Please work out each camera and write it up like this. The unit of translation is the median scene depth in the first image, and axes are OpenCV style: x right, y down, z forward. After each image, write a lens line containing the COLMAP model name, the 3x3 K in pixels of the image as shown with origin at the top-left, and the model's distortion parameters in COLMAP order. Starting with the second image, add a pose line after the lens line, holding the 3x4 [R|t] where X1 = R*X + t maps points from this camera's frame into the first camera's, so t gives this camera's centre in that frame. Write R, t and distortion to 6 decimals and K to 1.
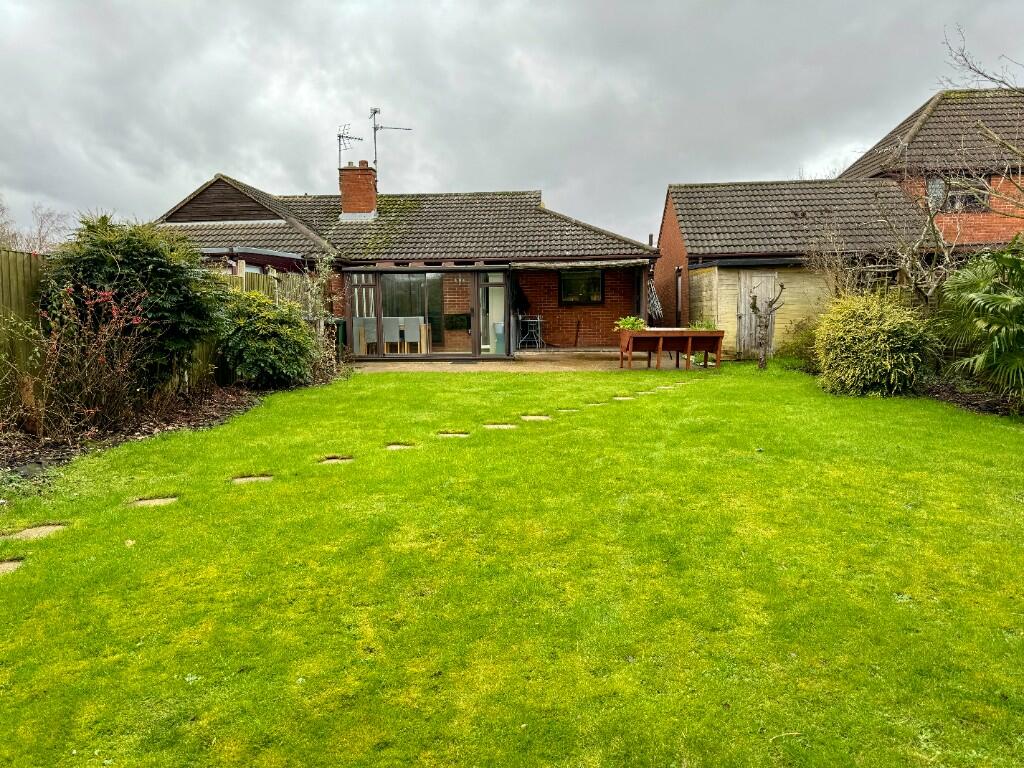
lens RADIAL K [[721.4, 0, 512.0], [0, 721.4, 384.0], [0, 0, 1]] dist [0.065068, -0.087517]
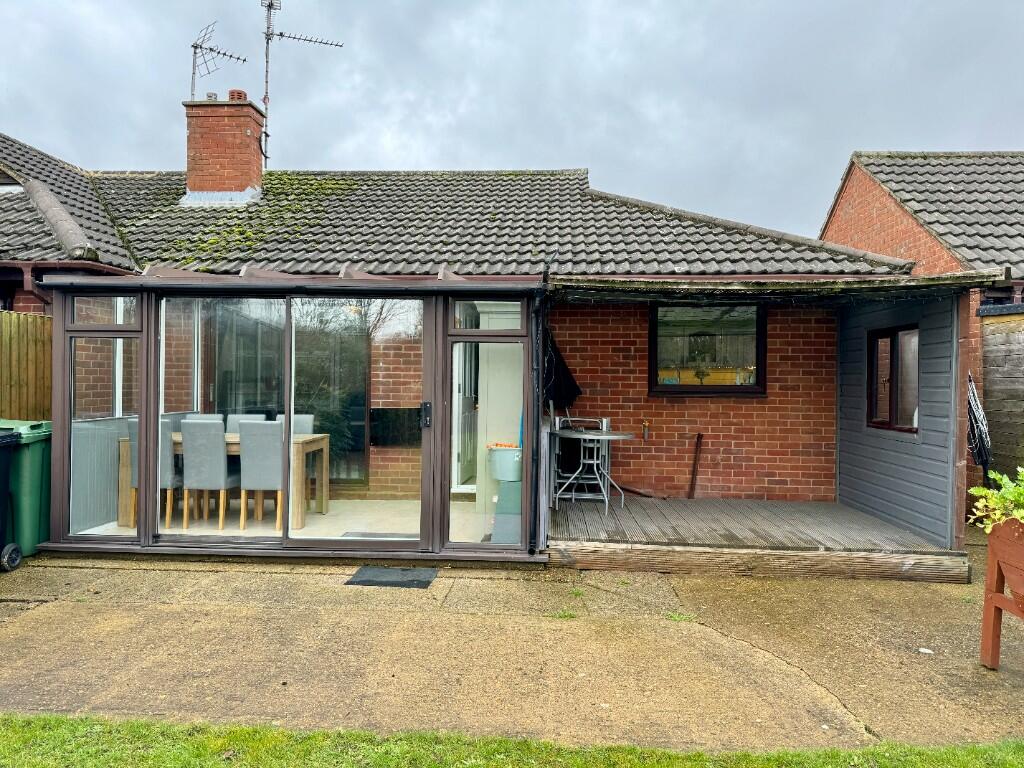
lens RADIAL K [[721.4, 0, 512.0], [0, 721.4, 384.0], [0, 0, 1]] dist [0.065068, -0.087517]
pose [[0.999530, 0.029342, 0.008879, -0.017094], [-0.028354, 0.994962, -0.096161, -0.073941], [-0.011656, 0.095864, 0.995326, 0.597684]]
